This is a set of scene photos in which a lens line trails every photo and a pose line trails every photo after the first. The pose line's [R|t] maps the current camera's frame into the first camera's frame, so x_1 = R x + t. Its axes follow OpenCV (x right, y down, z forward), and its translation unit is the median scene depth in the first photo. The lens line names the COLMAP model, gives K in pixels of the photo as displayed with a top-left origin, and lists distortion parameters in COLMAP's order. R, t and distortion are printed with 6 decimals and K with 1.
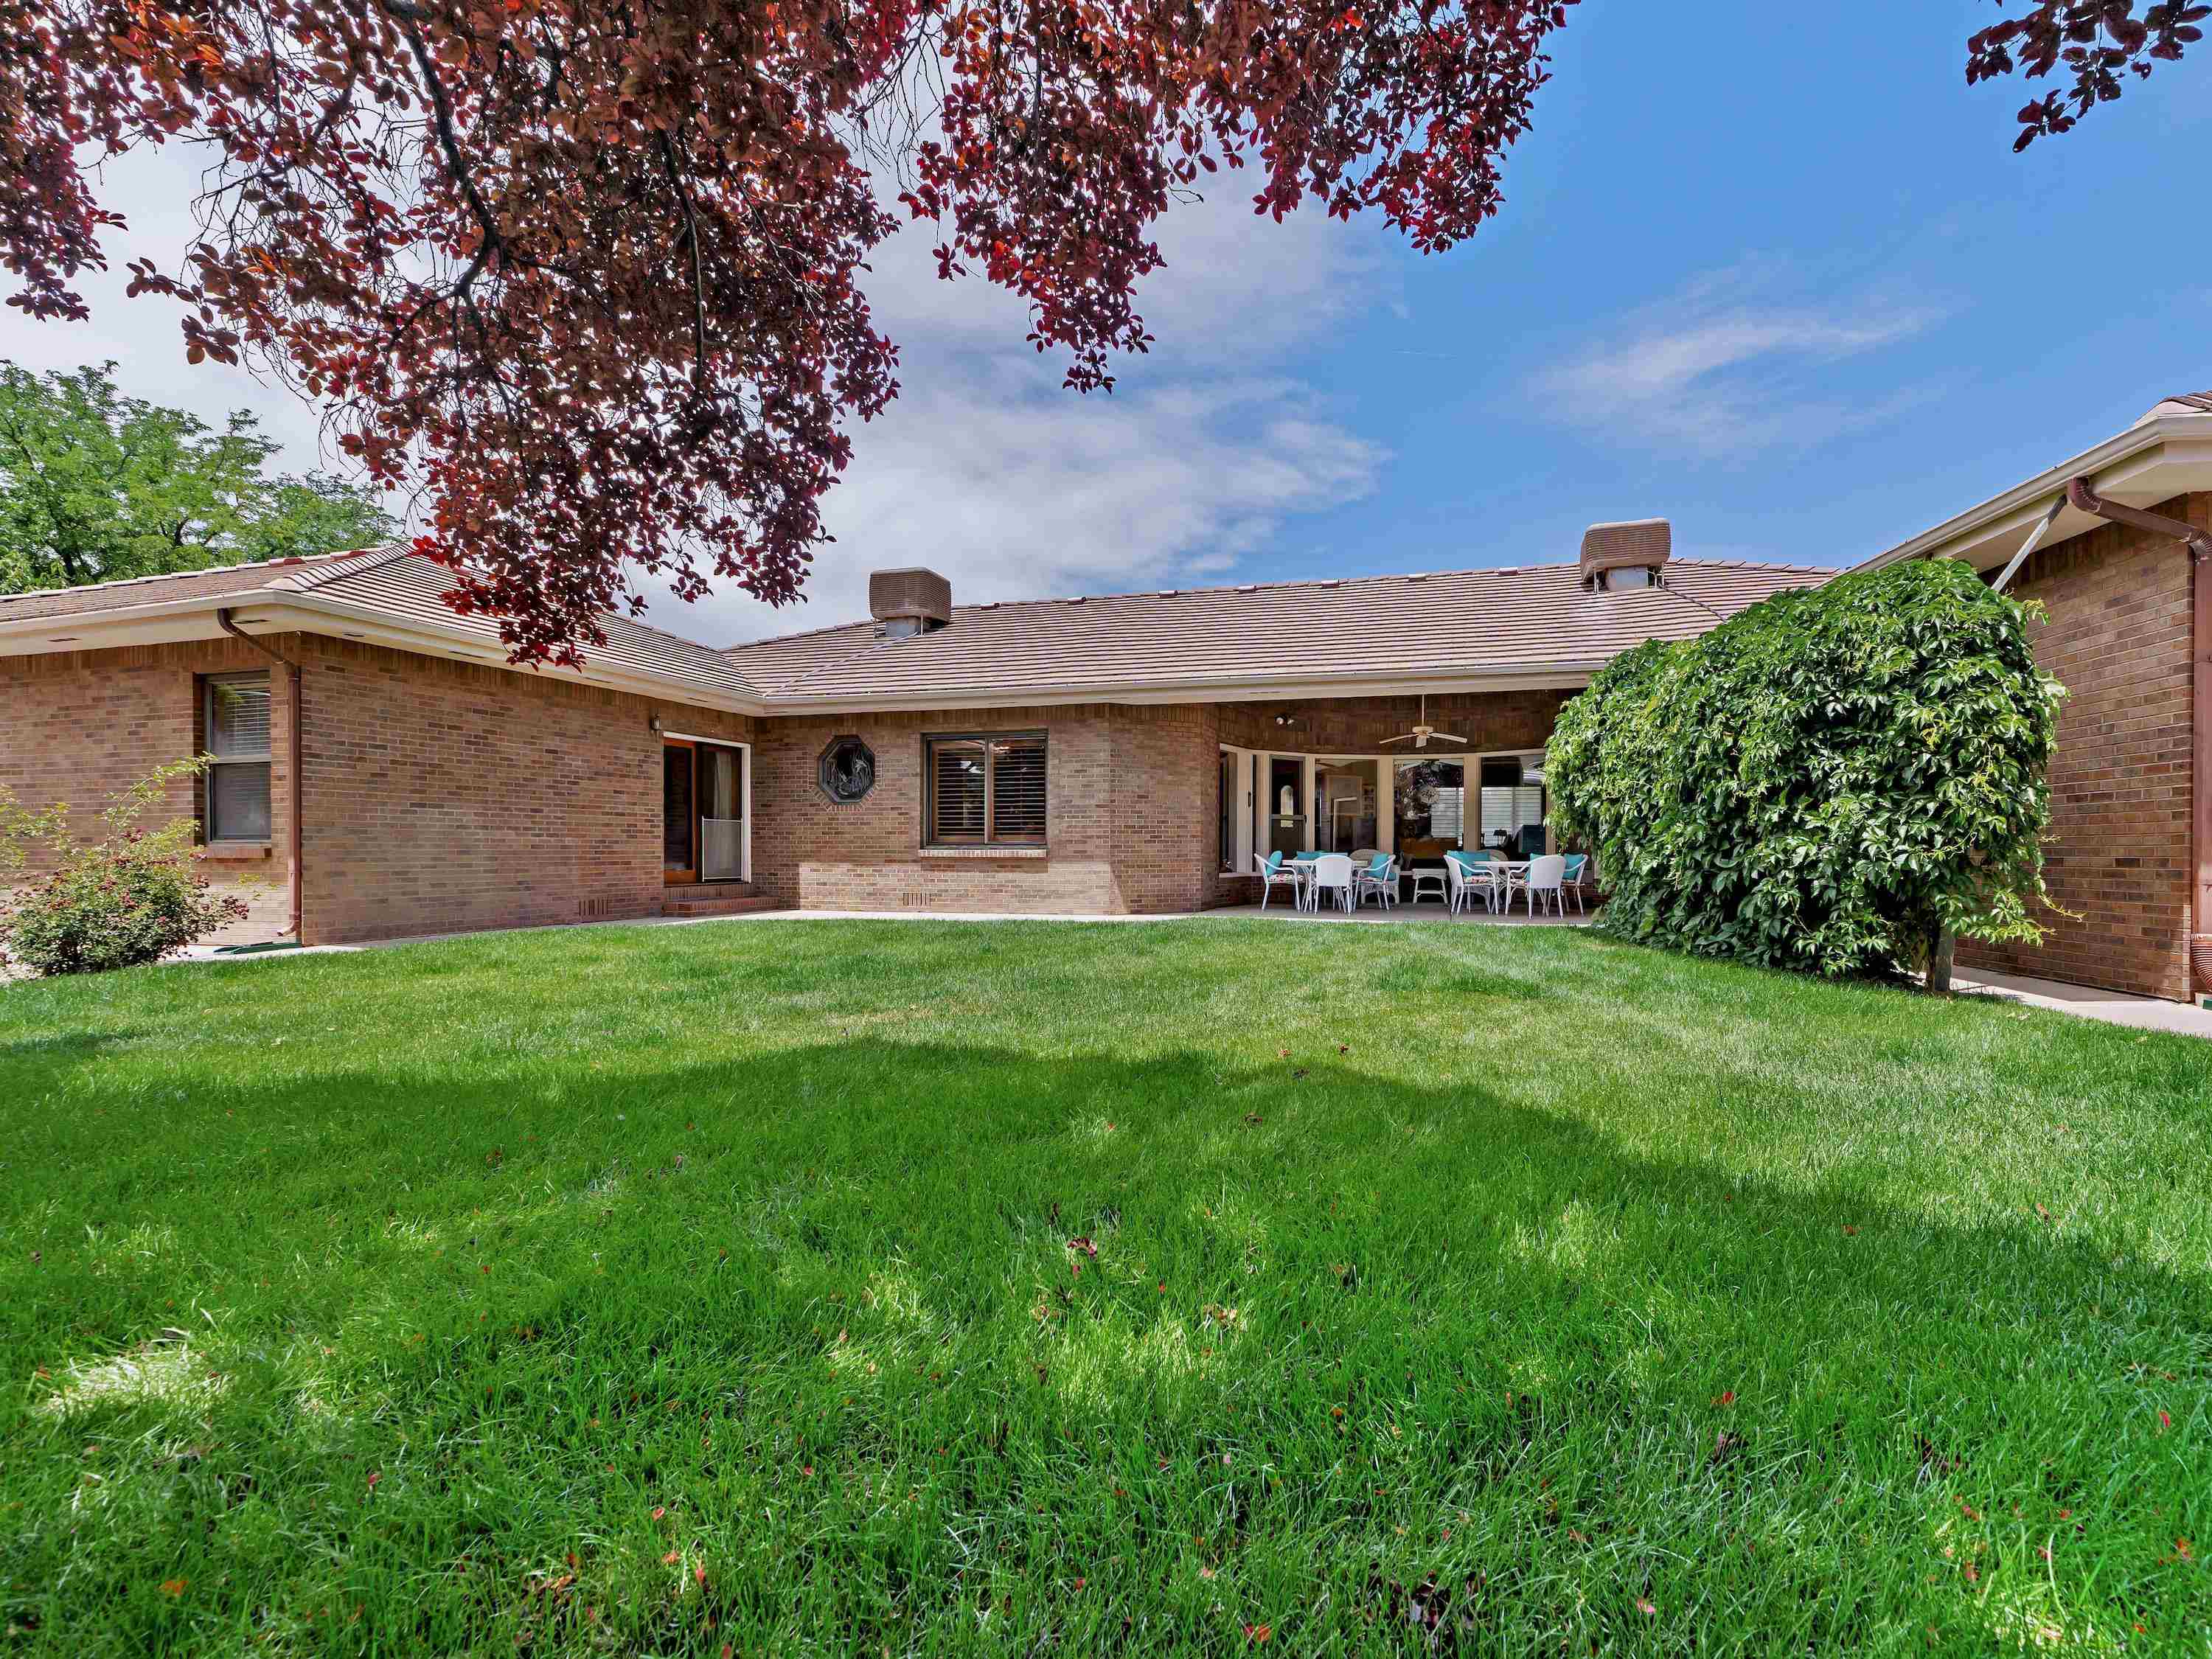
lens RADIAL K [[1141.2, 0, 1121.3], [0, 1141.2, 845.2], [0, 0, 1]] dist [-0.006037, -0.003393]
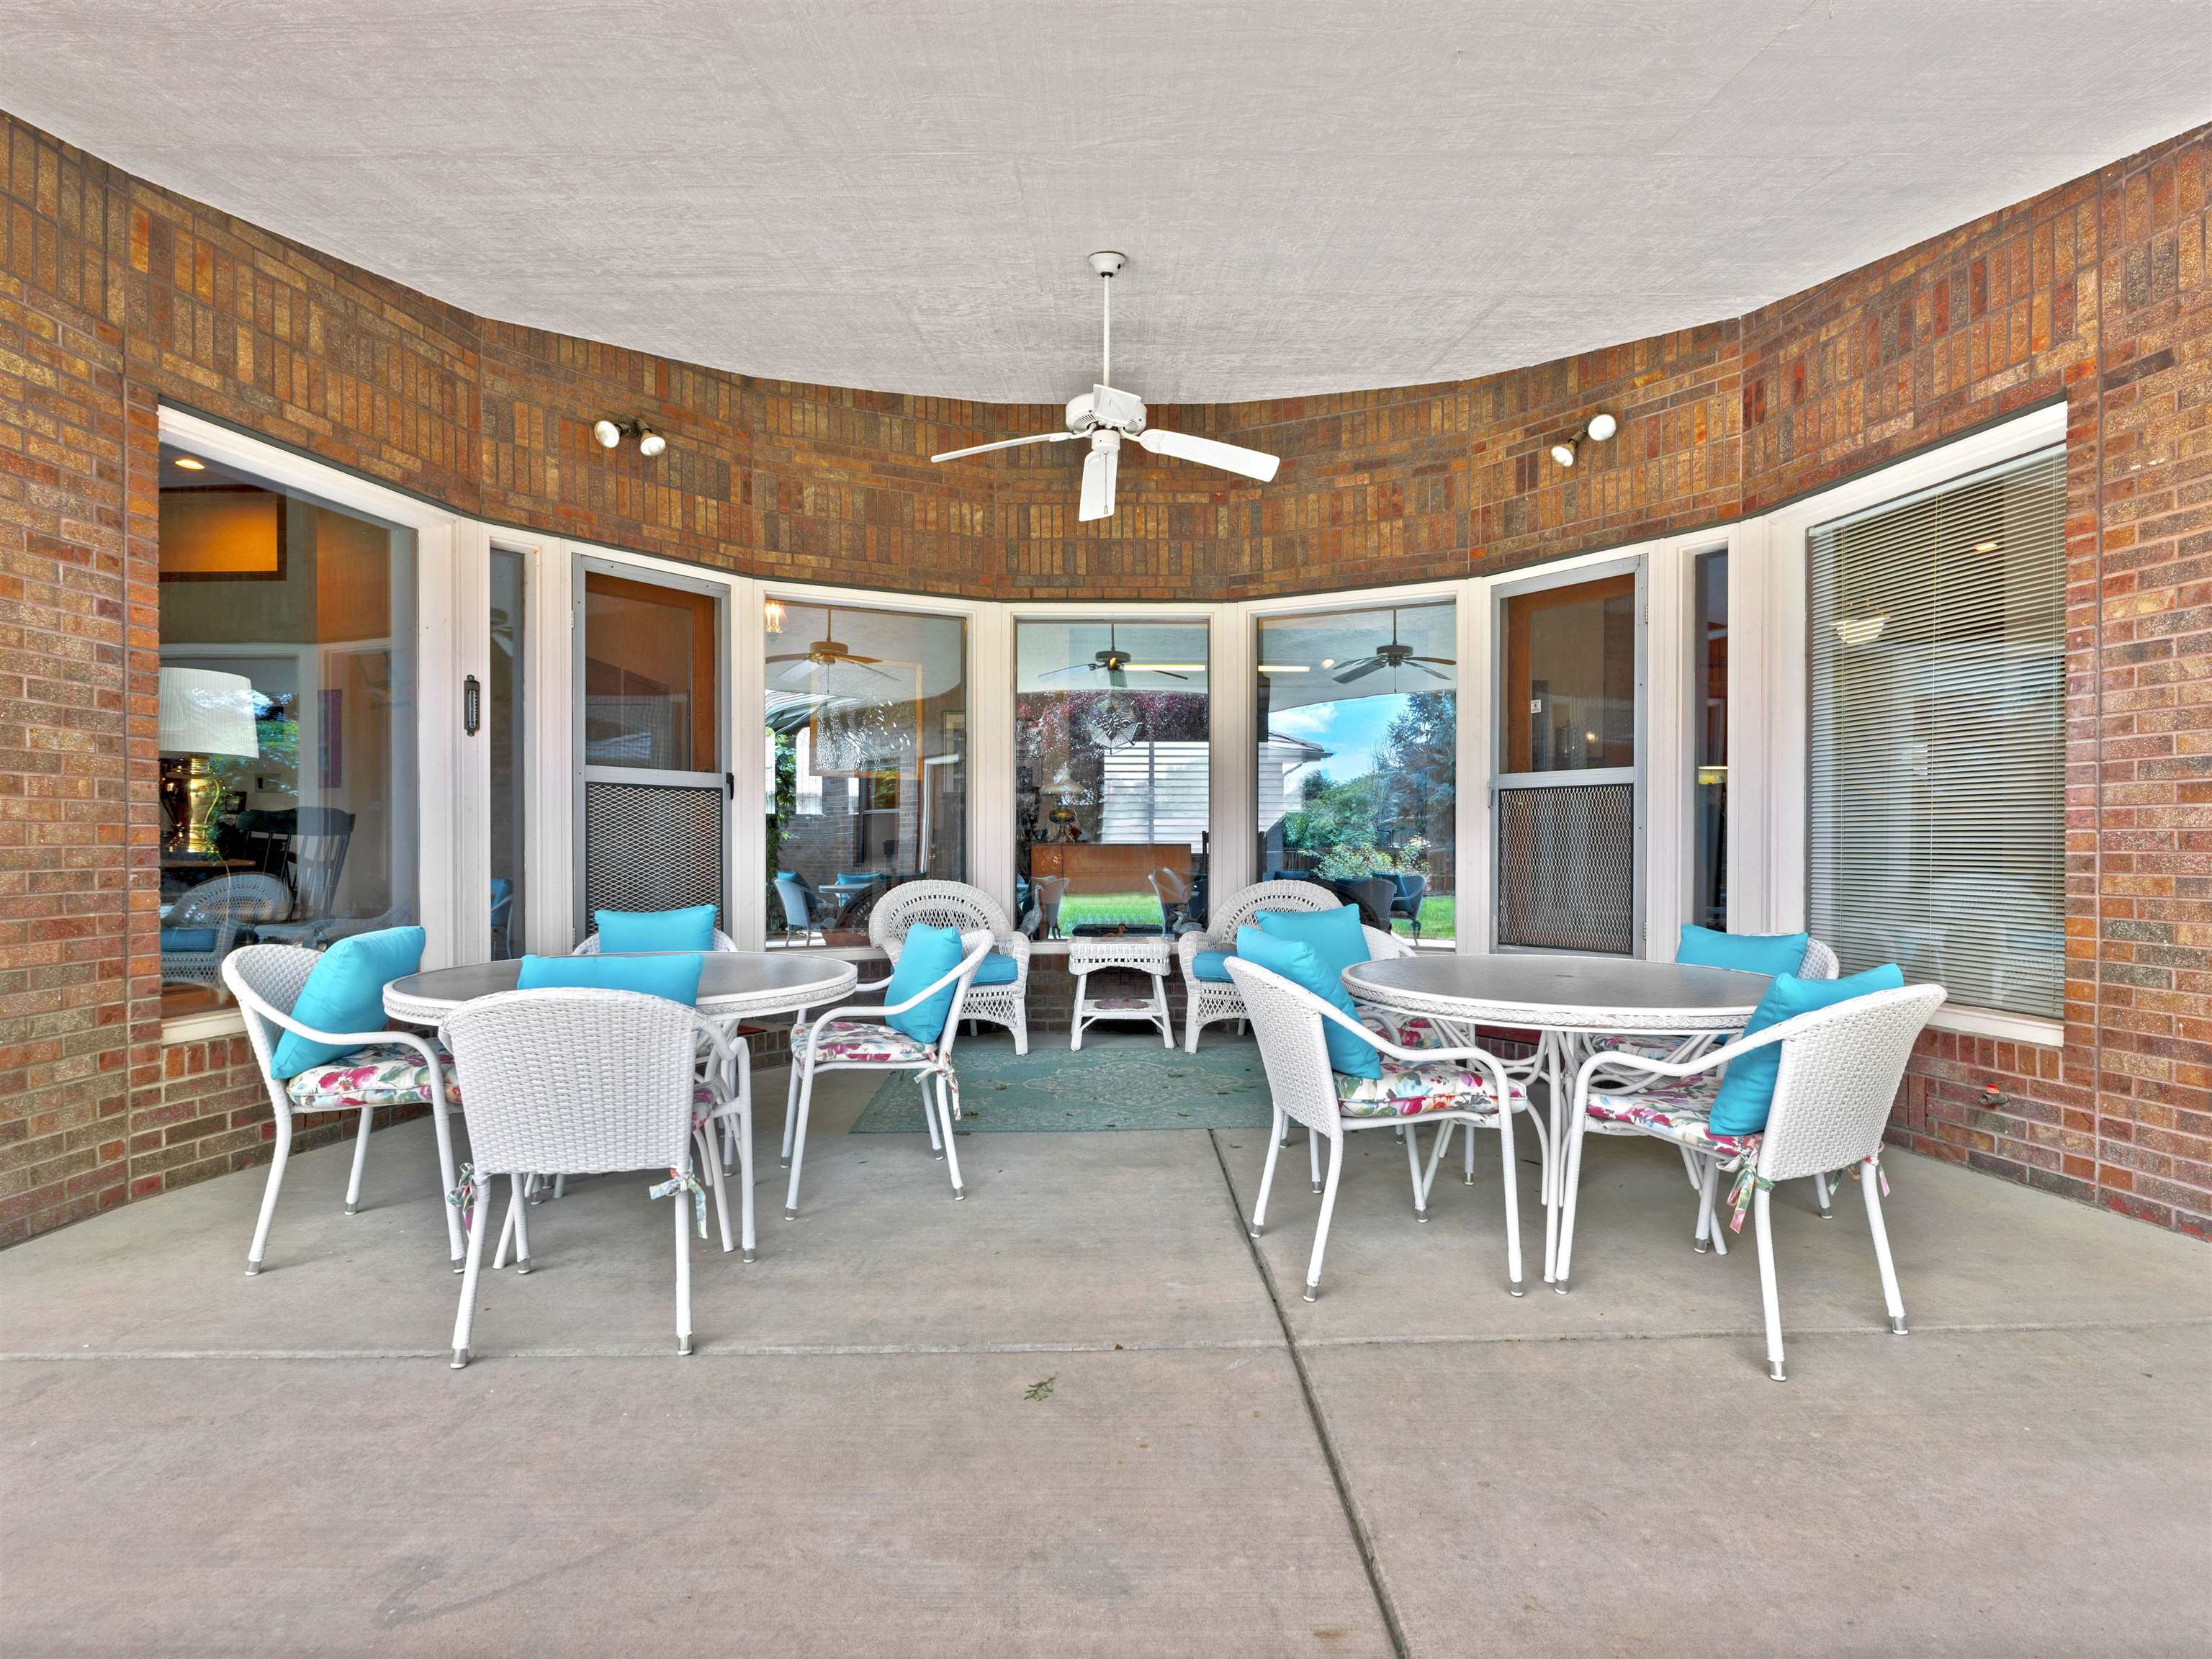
lens RADIAL K [[1141.2, 0, 1104.3], [0, 1141.2, 846.7], [0, 0, 1]] dist [-0.006037, -0.003393]
pose [[0.958598, -0.005786, 0.284703, 0.196365], [0.003814, 0.999965, 0.007480, -0.010206], [-0.284736, -0.006085, 0.958587, 0.779483]]
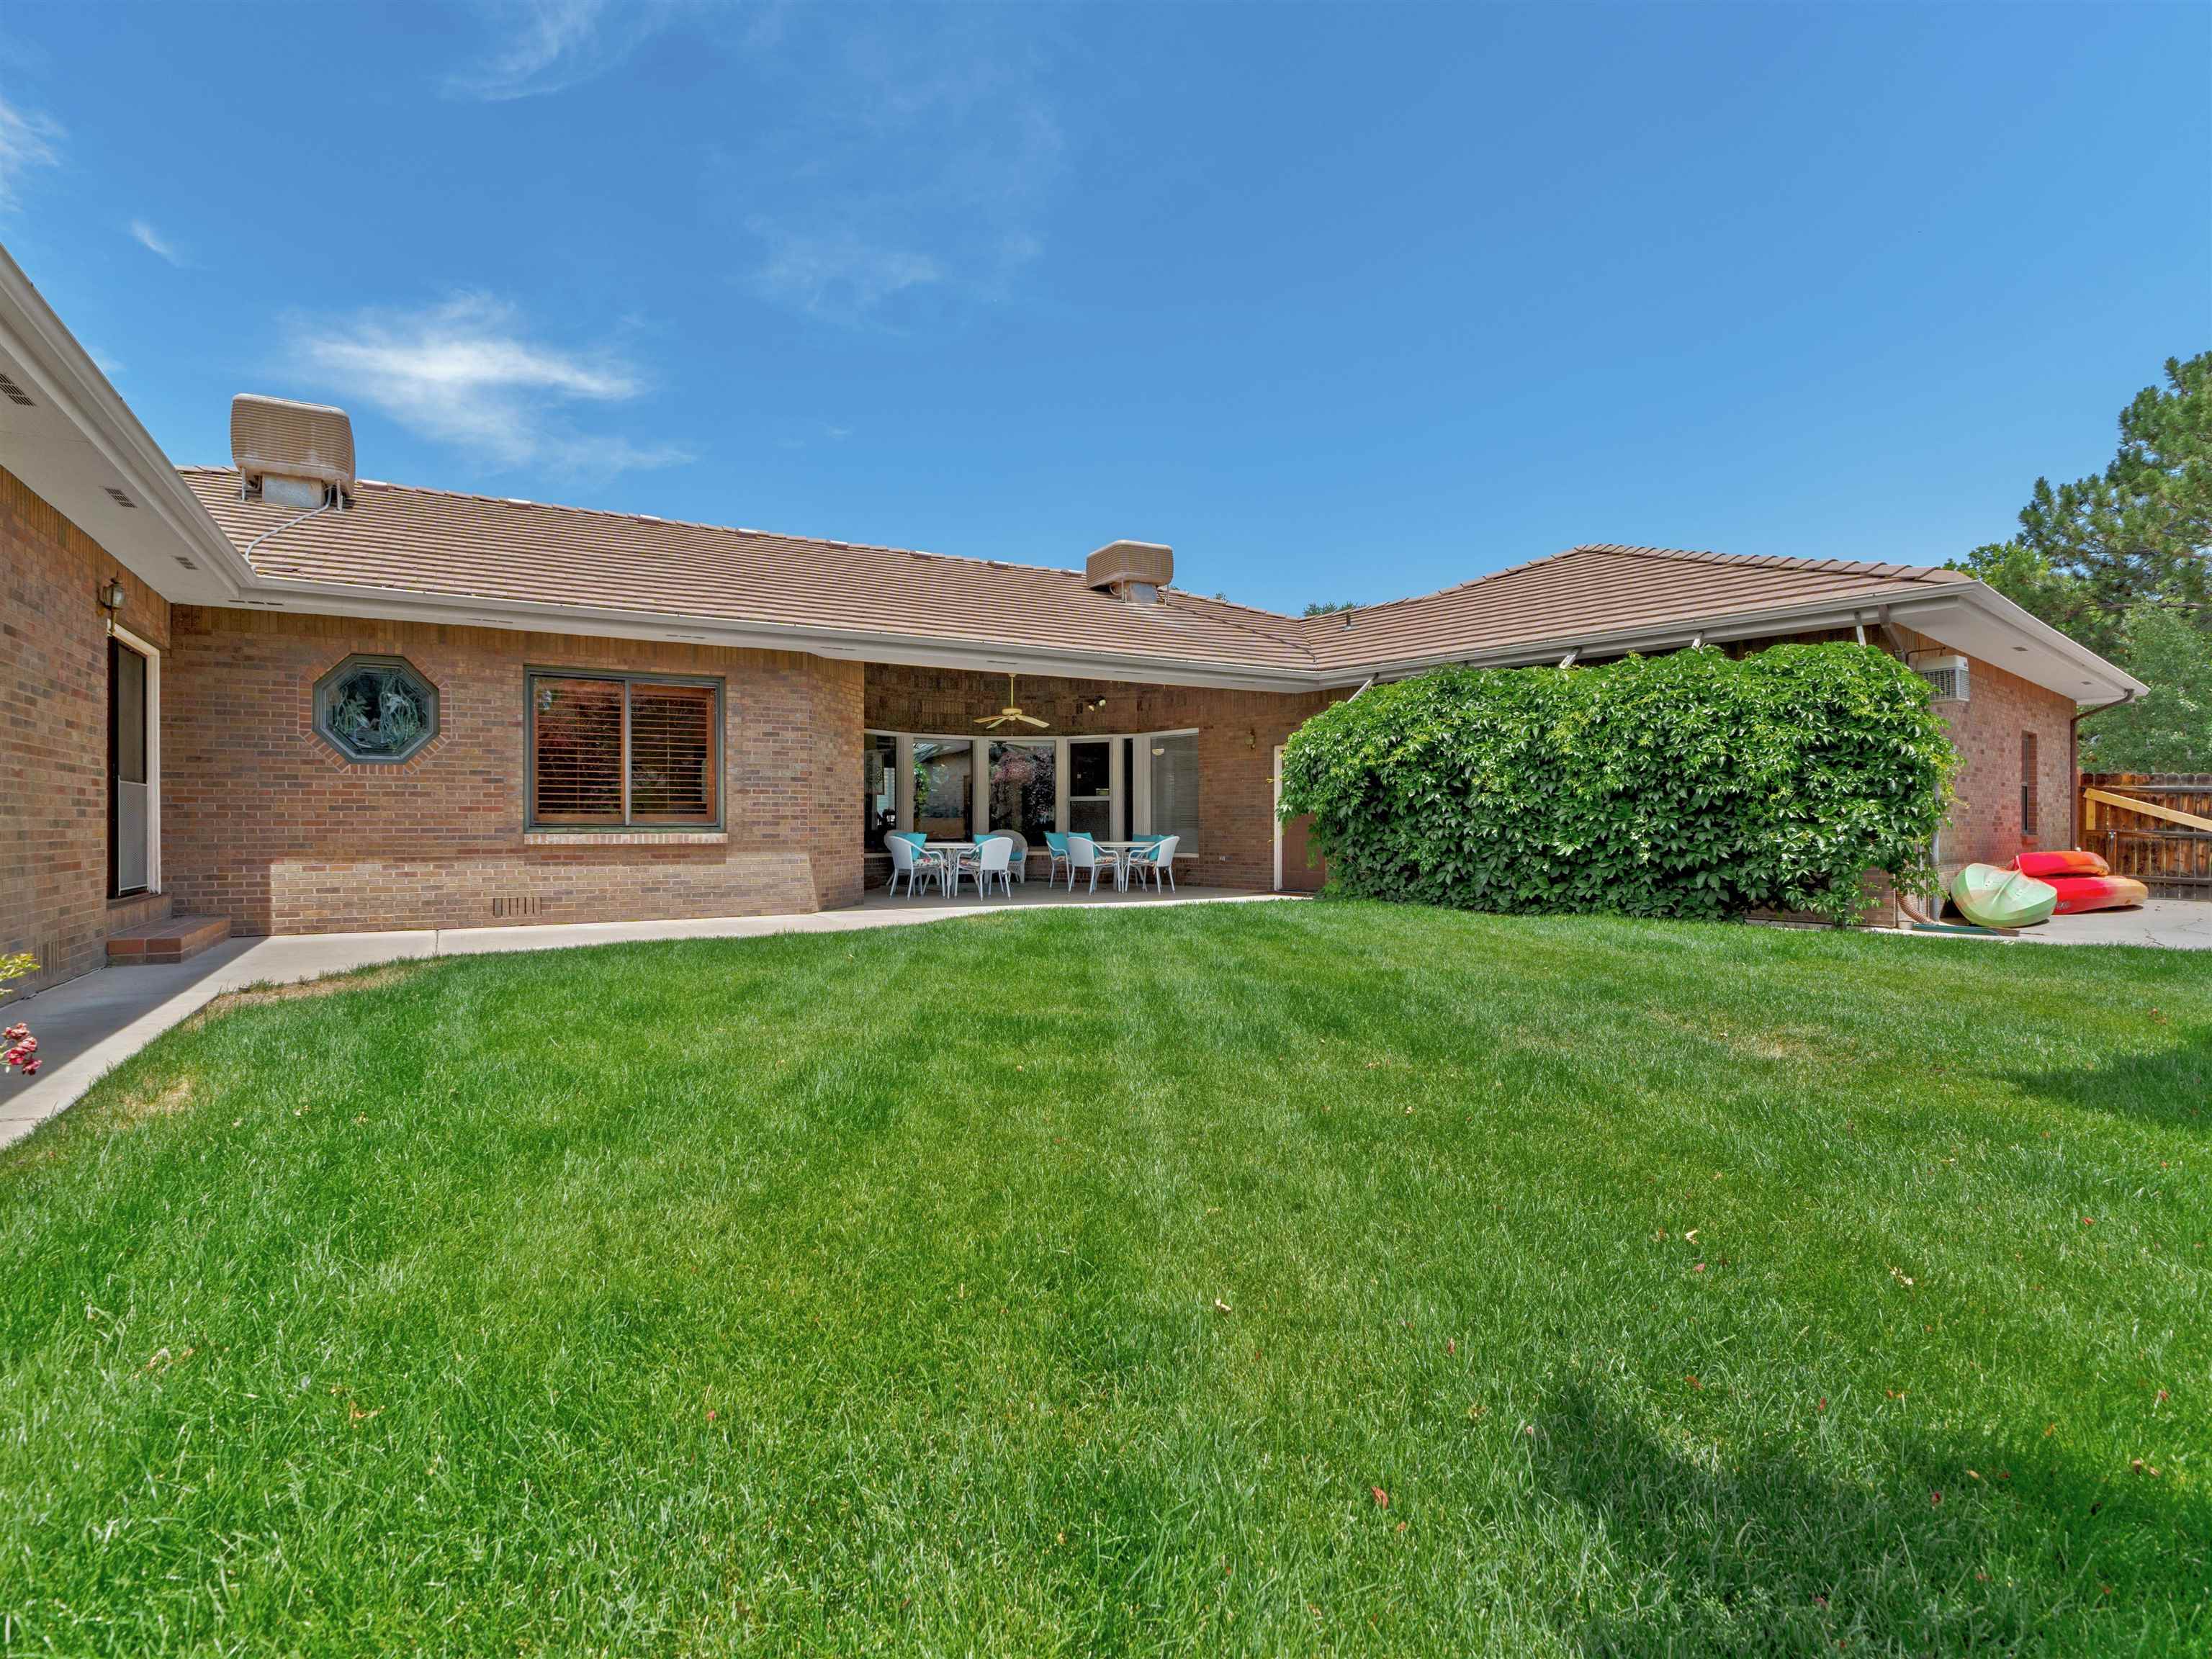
lens RADIAL K [[1141.2, 0, 1098.7], [0, 1141.2, 821.1], [0, 0, 1]] dist [-0.006037, -0.003393]
pose [[0.648564, -0.000989, 0.761160, -0.466933], [0.001802, 0.999998, -0.000236, -0.003570], [-0.761158, 0.001525, 0.648564, 0.294212]]
